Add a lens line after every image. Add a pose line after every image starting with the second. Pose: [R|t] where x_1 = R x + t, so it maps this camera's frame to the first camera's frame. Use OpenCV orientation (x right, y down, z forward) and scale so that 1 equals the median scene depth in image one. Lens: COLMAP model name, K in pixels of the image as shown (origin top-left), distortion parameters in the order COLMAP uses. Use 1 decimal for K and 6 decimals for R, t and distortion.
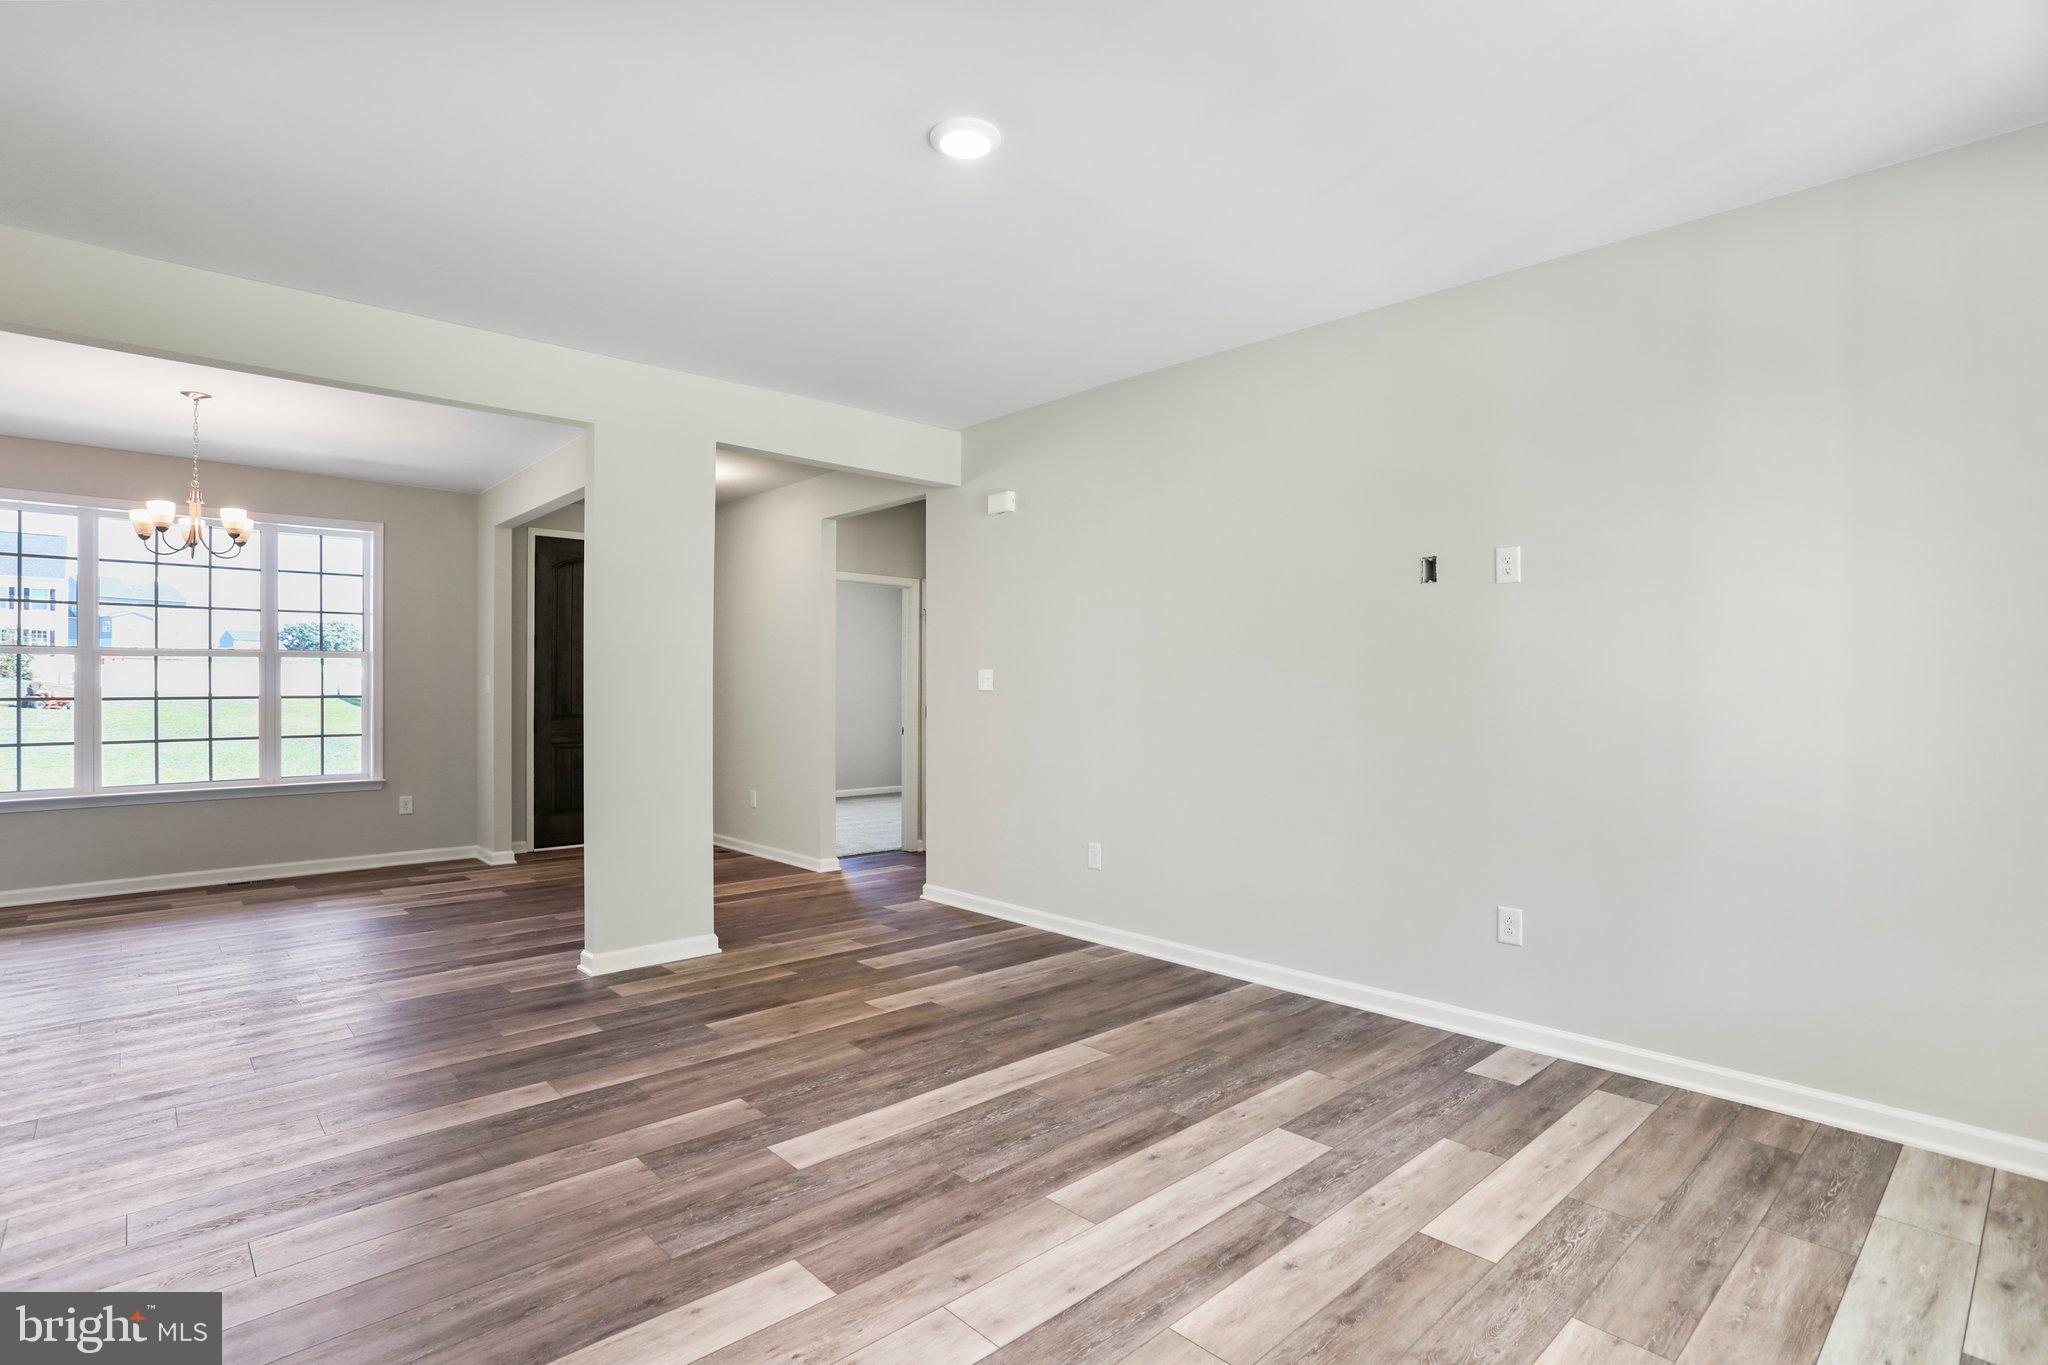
lens RADIAL K [[1005.8, 0, 1001.5], [0, 1005.8, 692.3], [0, 0, 1]] dist [-0.040161, 0.018842]
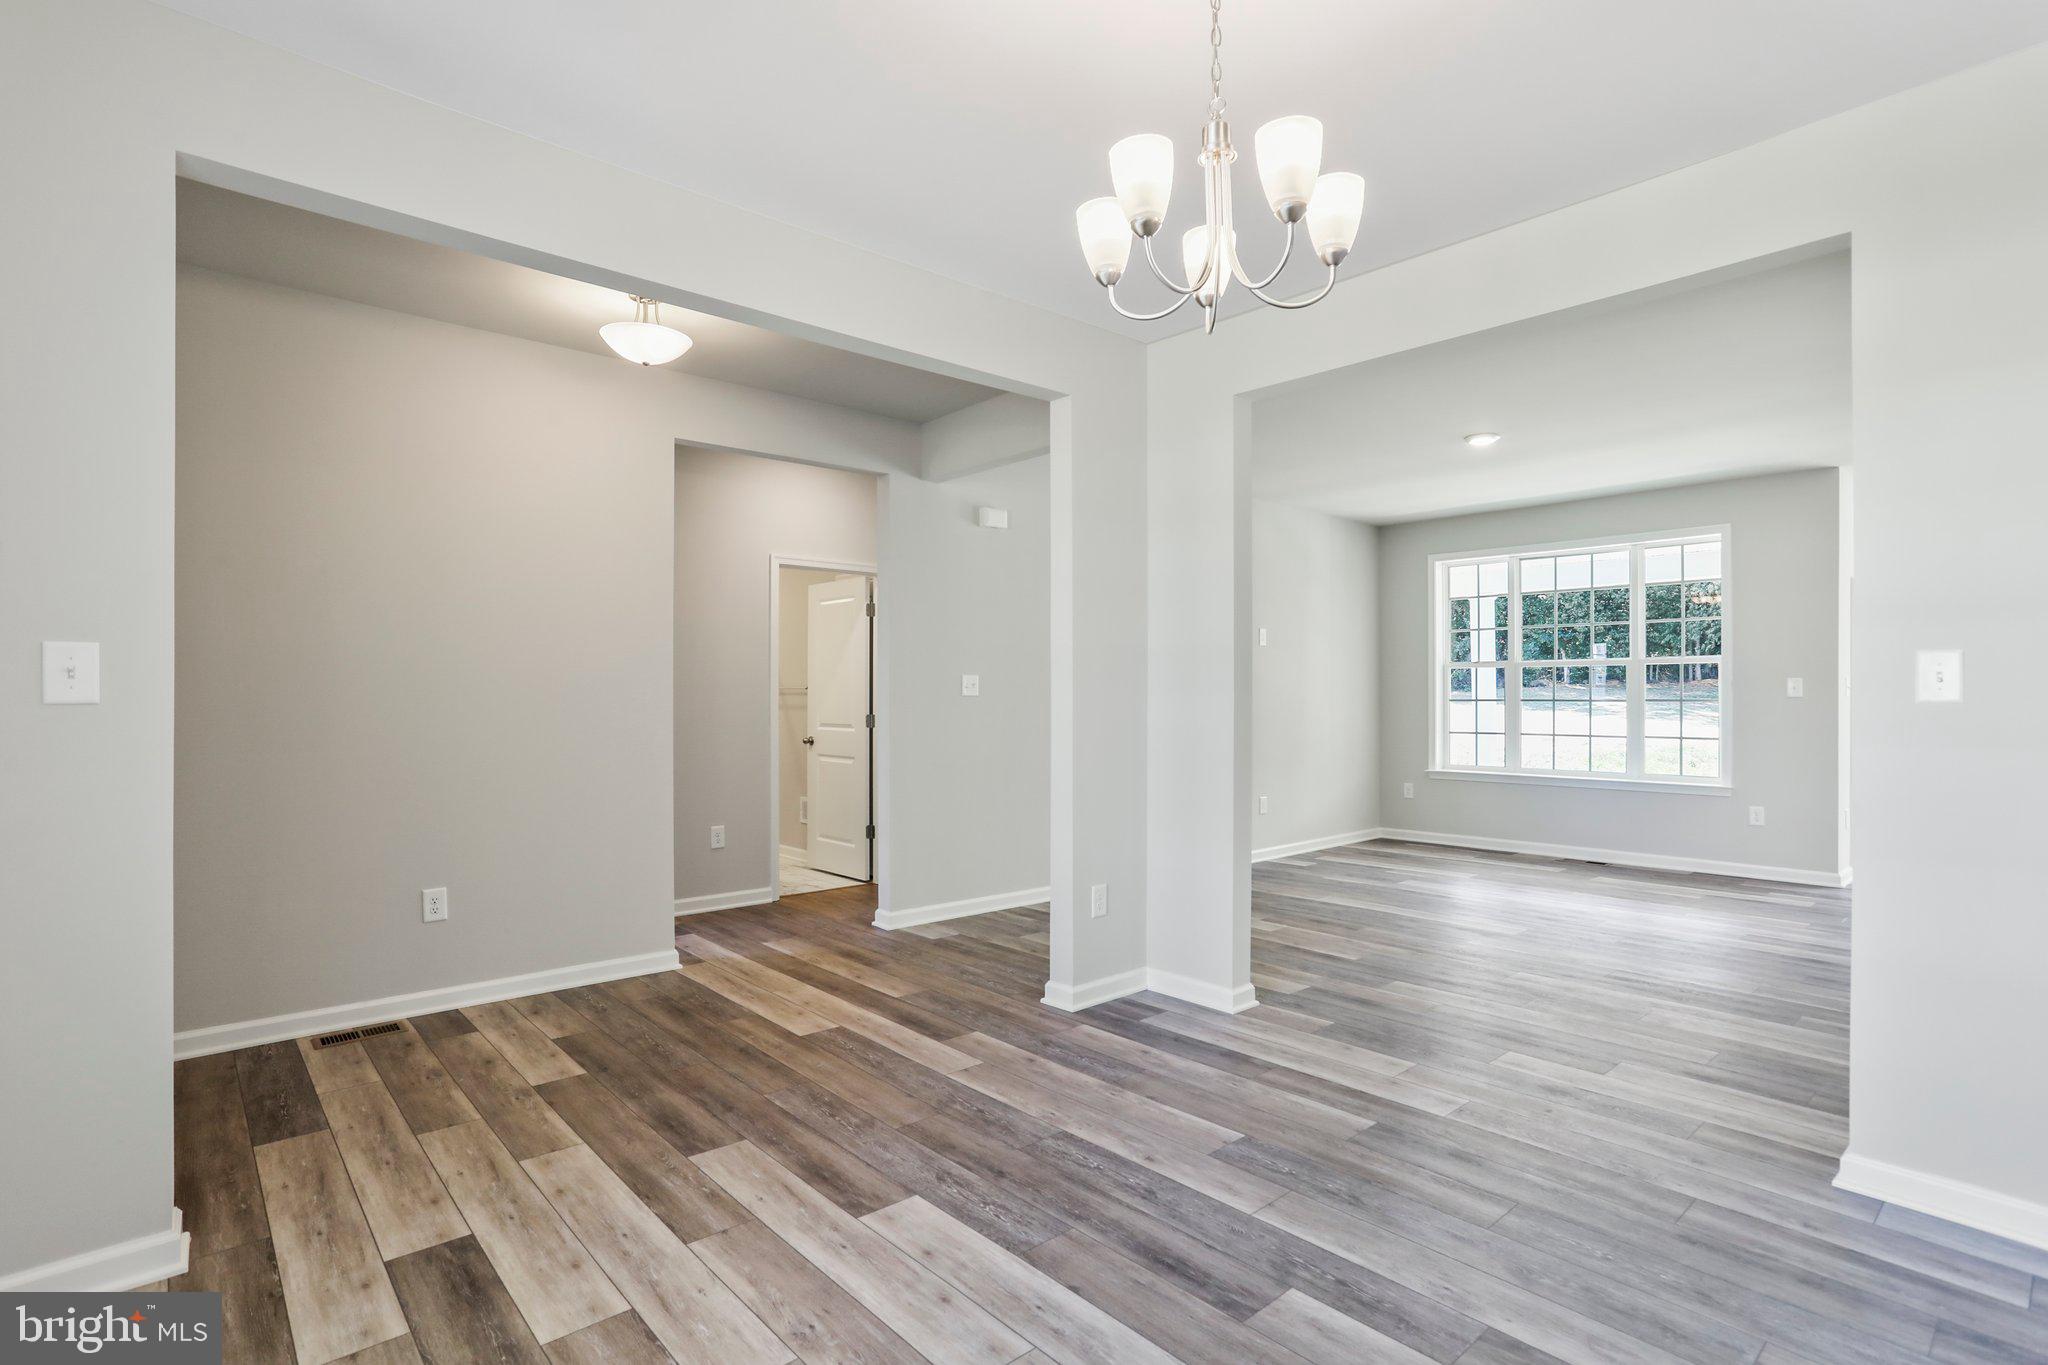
lens RADIAL K [[1005.8, 0, 1052.3], [0, 1005.8, 695.8], [0, 0, 1]] dist [-0.040161, 0.018842]
pose [[-0.013725, 0.001136, 0.999905, -1.346750], [0.004639, 0.999989, -0.001073, -0.000167], [-0.999895, 0.004624, -0.013730, 1.215265]]
